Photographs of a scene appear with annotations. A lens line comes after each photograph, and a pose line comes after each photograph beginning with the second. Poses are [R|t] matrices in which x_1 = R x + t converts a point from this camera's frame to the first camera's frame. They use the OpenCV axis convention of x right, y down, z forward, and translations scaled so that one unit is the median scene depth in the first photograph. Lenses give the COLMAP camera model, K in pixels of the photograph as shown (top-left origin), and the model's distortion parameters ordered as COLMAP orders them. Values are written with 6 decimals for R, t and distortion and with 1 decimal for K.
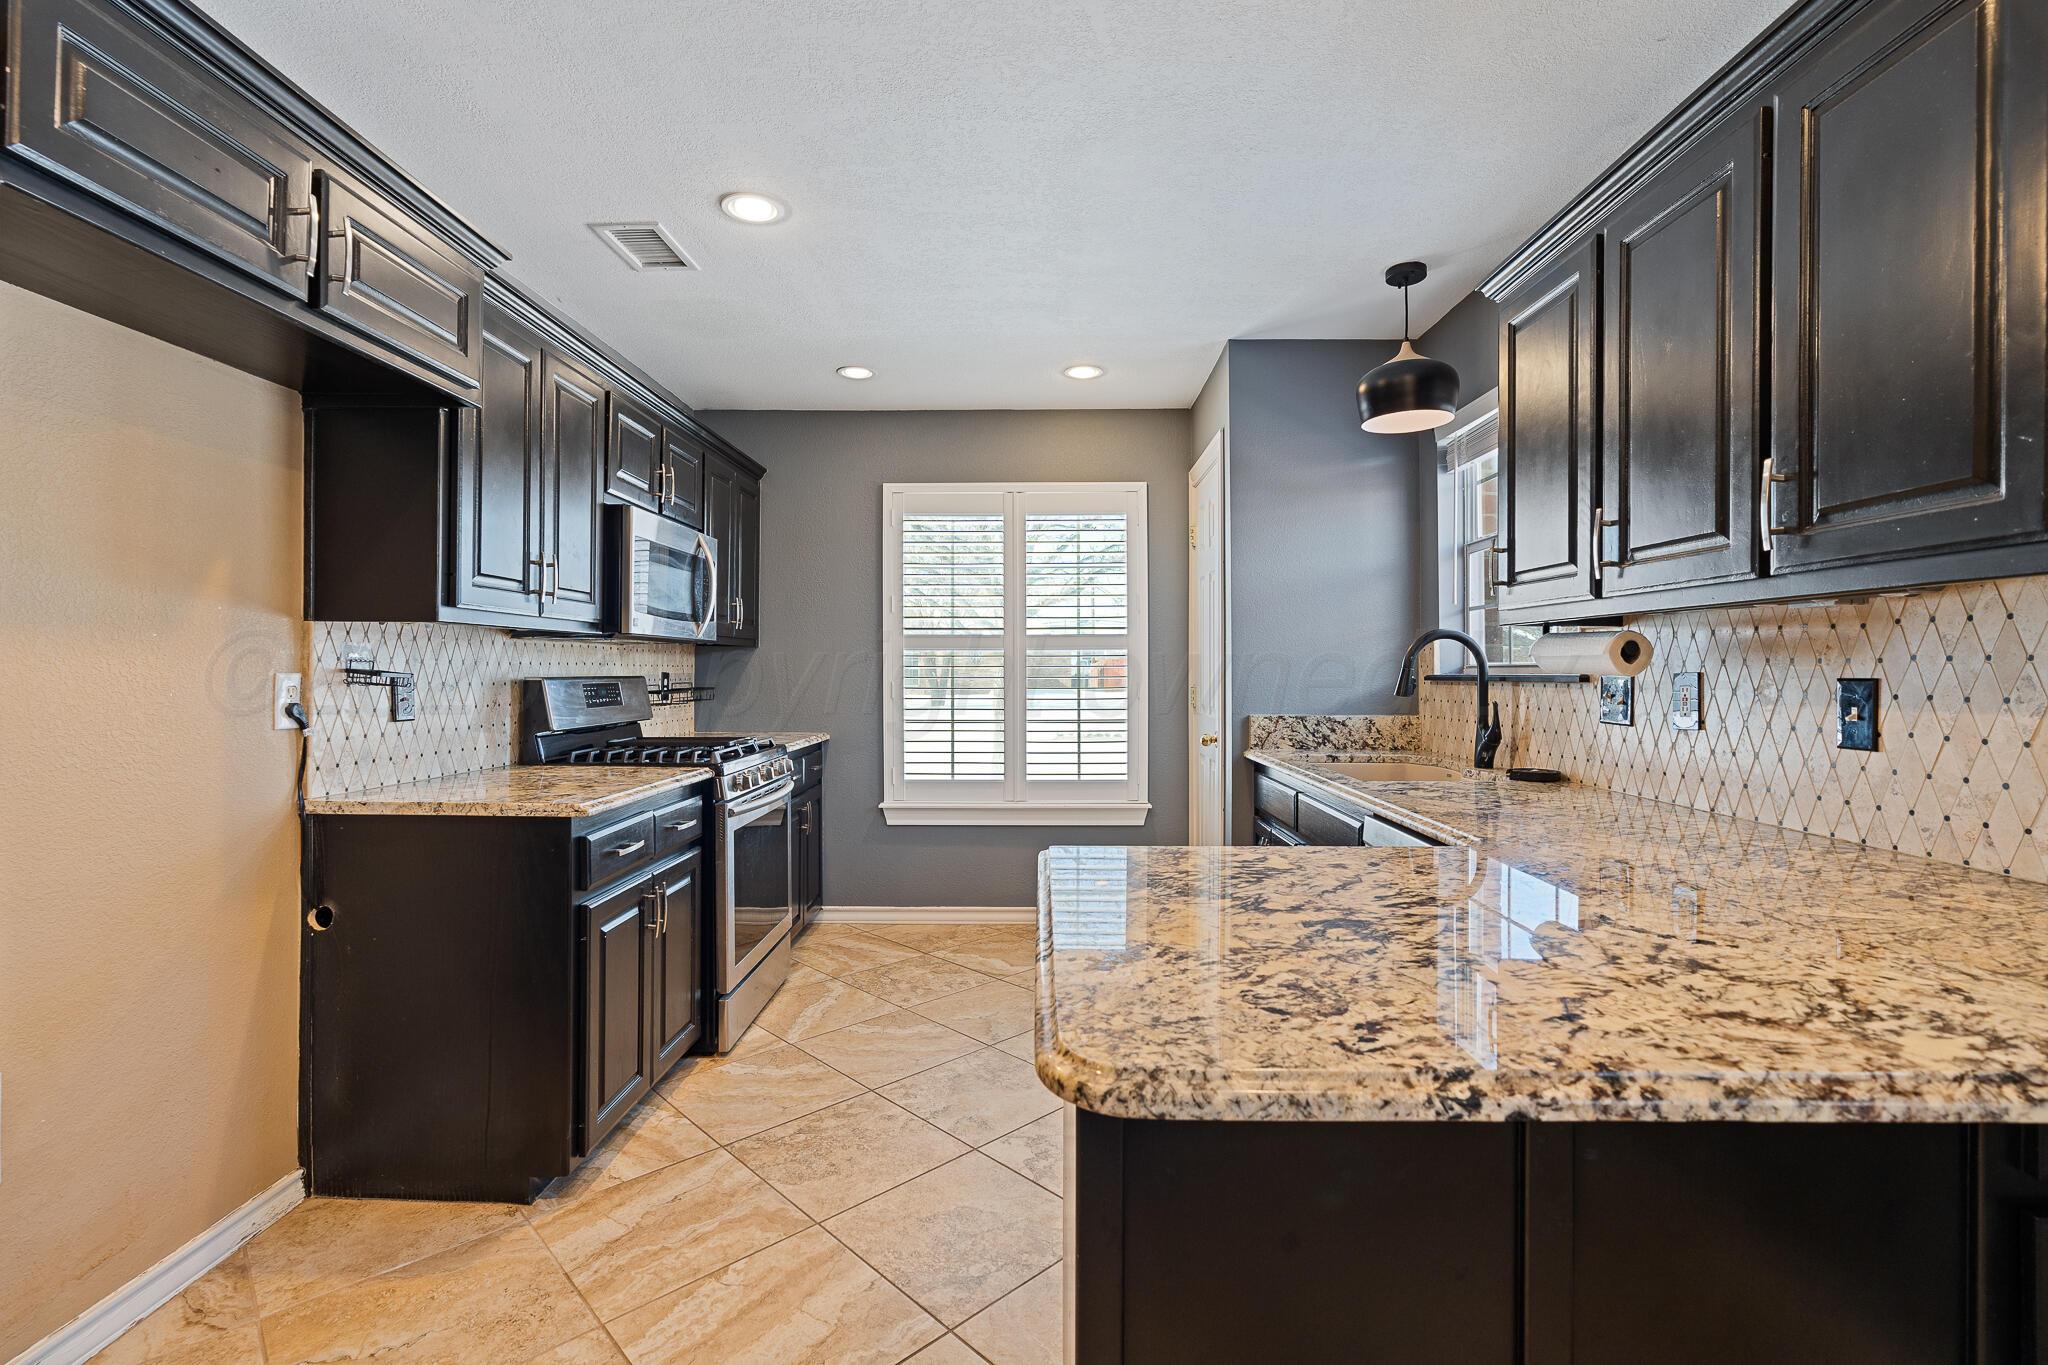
lens RADIAL K [[926.5, 0, 1028.2], [0, 926.5, 668.1], [0, 0, 1]] dist [-0.003930, -0.000266]
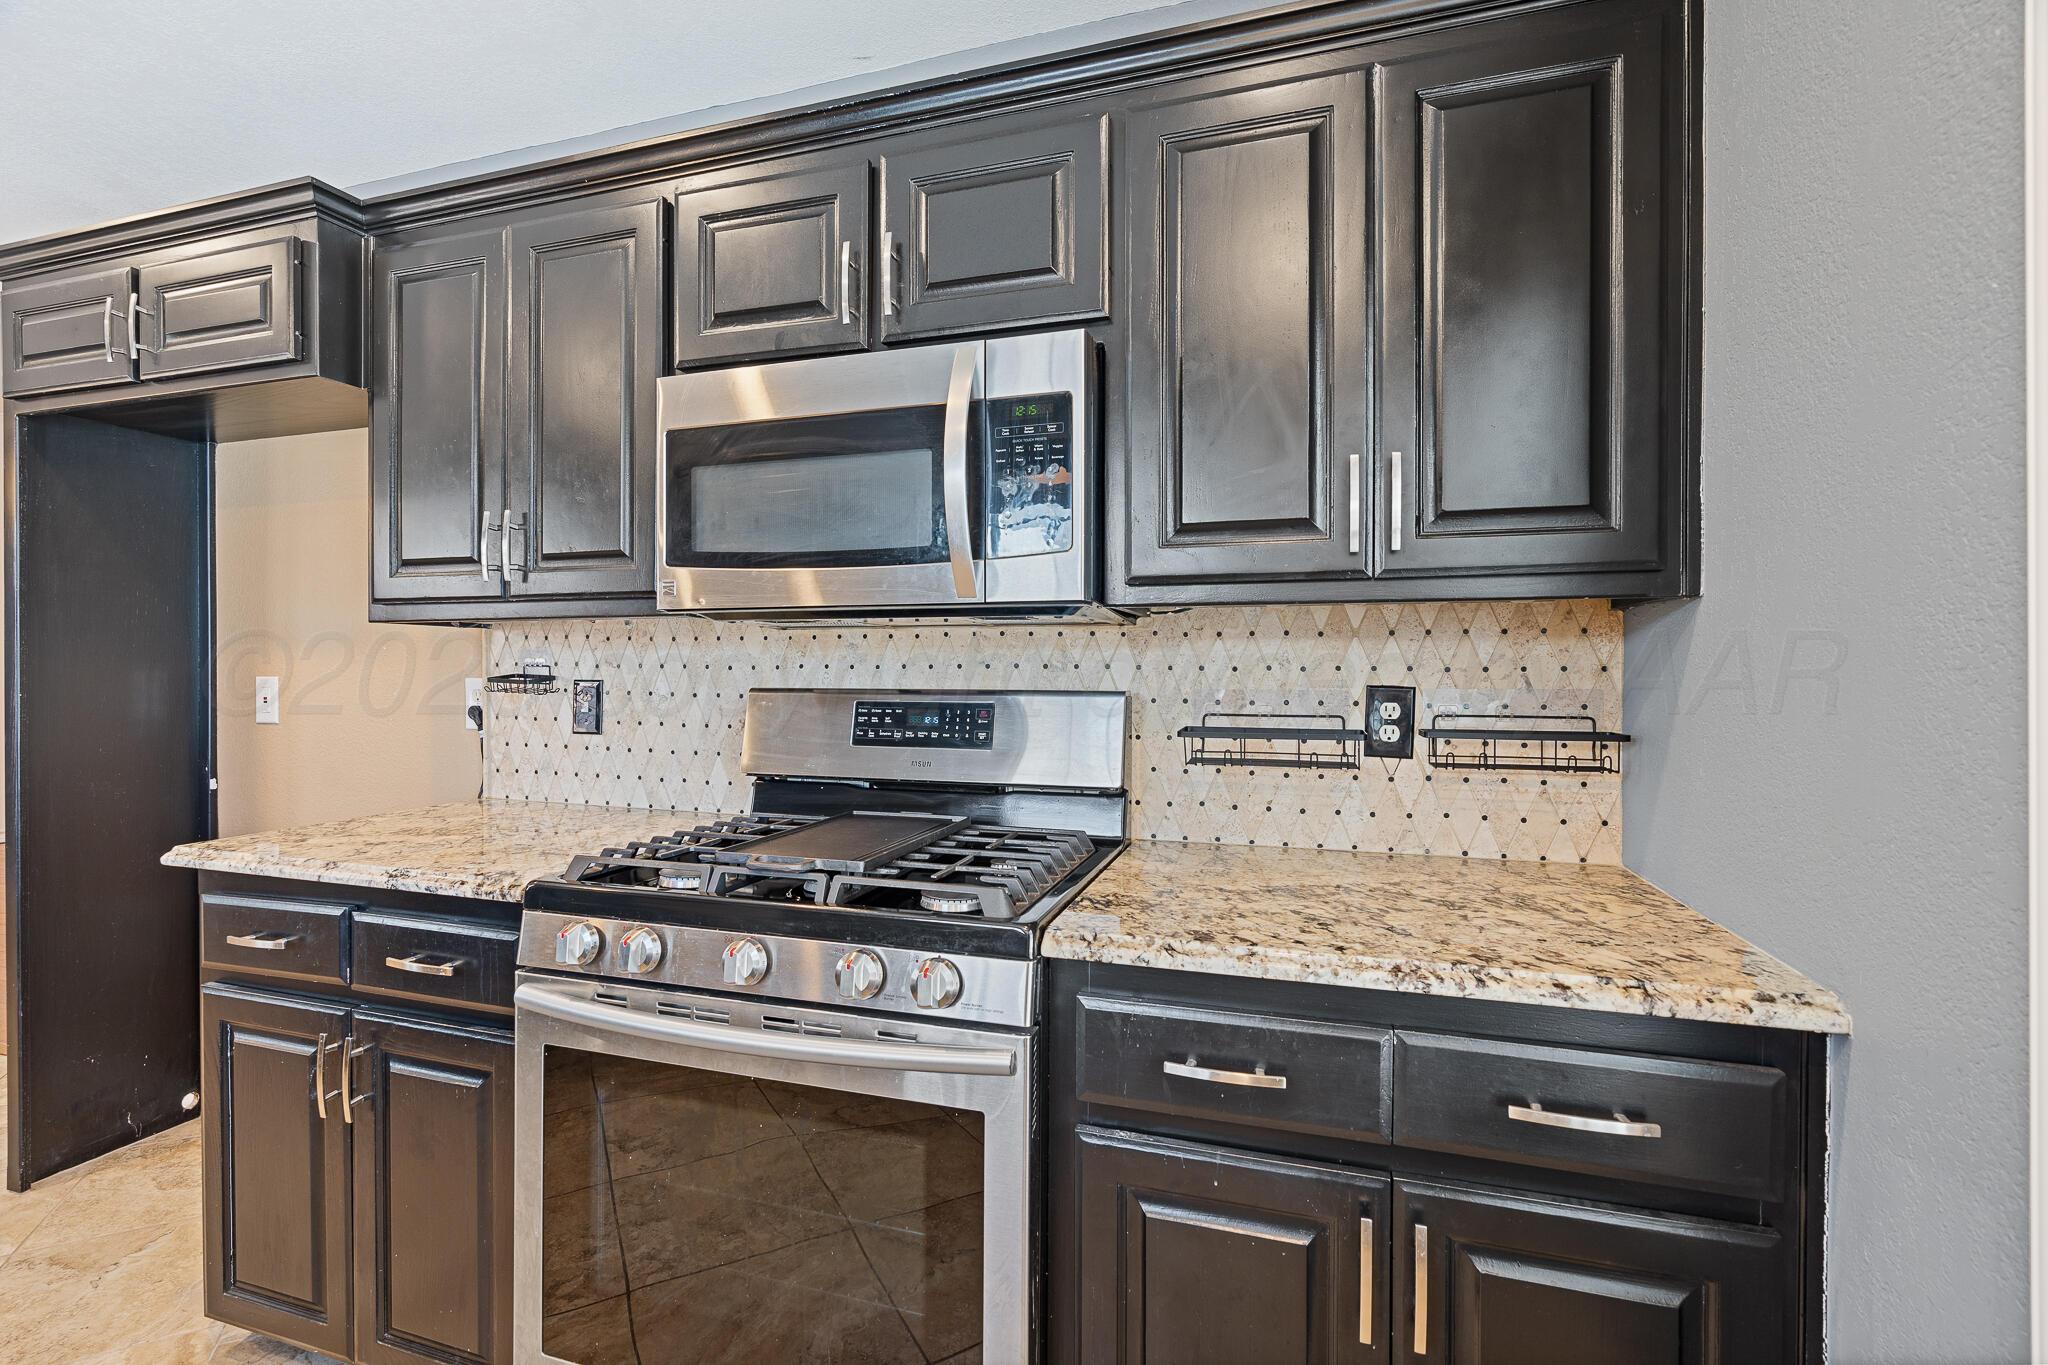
lens RADIAL K [[926.5, 0, 1022.4], [0, 926.5, 684.3], [0, 0, 1]] dist [-0.003930, -0.000266]
pose [[-0.283929, 0.010270, -0.958790, 0.046803], [-0.002257, 0.999933, 0.011379, -0.000619], [0.958843, 0.005394, -0.283887, 1.665862]]
